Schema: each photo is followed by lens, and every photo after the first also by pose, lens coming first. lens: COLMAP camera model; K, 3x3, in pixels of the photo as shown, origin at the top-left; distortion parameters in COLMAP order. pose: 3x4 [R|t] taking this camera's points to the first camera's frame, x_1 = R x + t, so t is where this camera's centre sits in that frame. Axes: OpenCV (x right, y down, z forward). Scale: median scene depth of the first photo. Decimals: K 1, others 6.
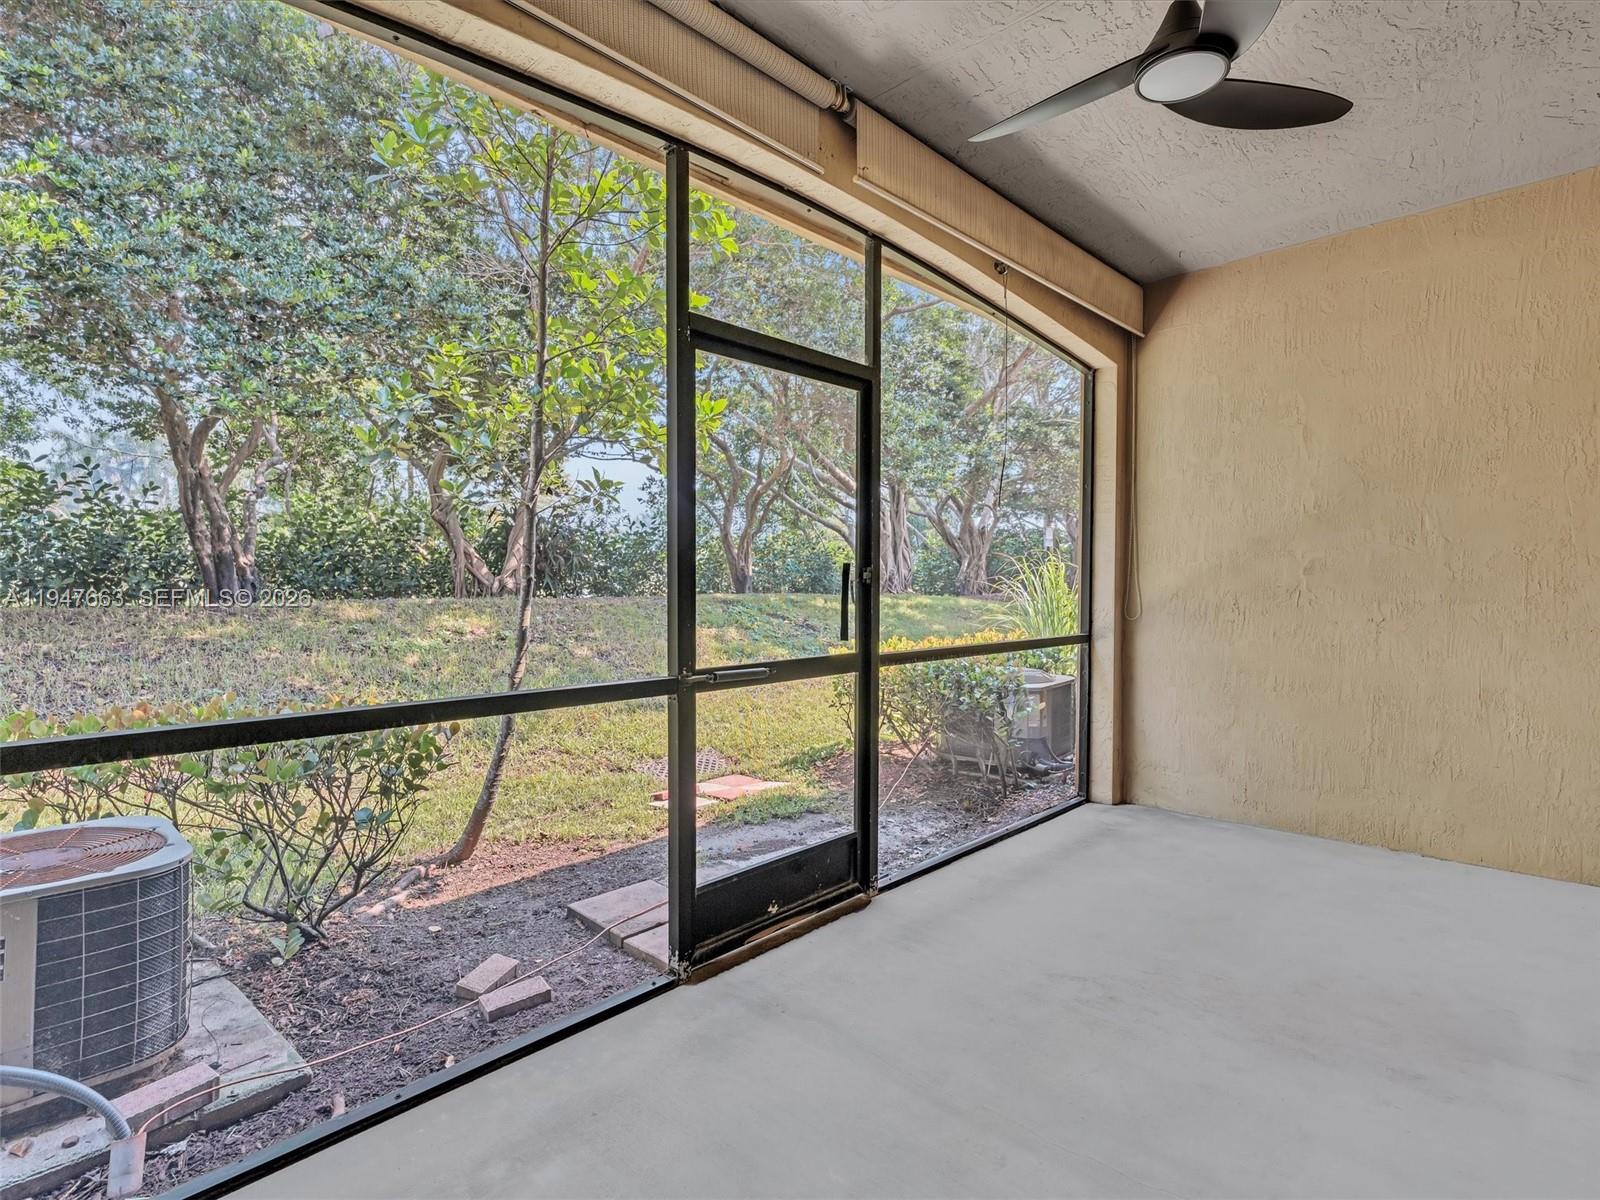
lens RADIAL K [[816.5, 0, 803.6], [0, 816.5, 594.8], [0, 0, 1]] dist [-0.006953, 0.003383]
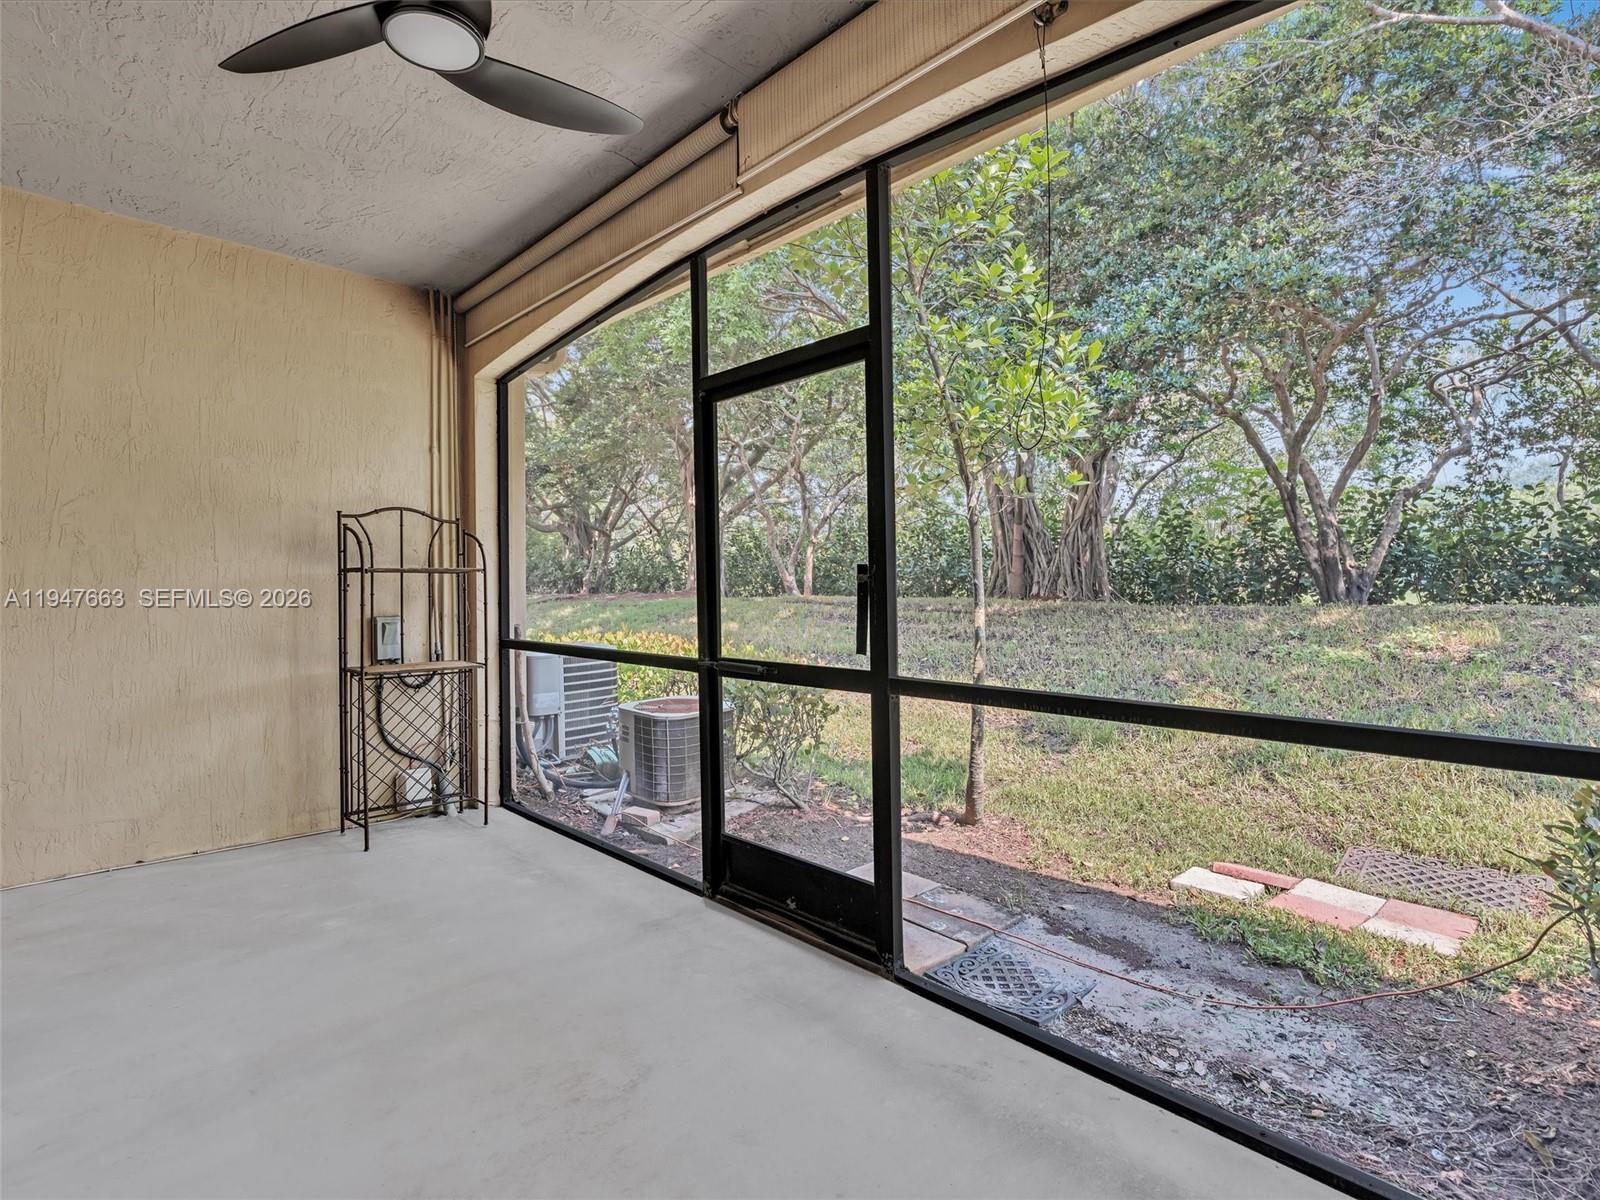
lens RADIAL K [[816.5, 0, 803.6], [0, 816.5, 594.8], [0, 0, 1]] dist [-0.006953, 0.003383]
pose [[-0.057933, 0.009334, -0.998277, 0.946712], [-0.011420, 0.999885, 0.010011, -0.015620], [0.998255, 0.011980, -0.057820, 1.025257]]
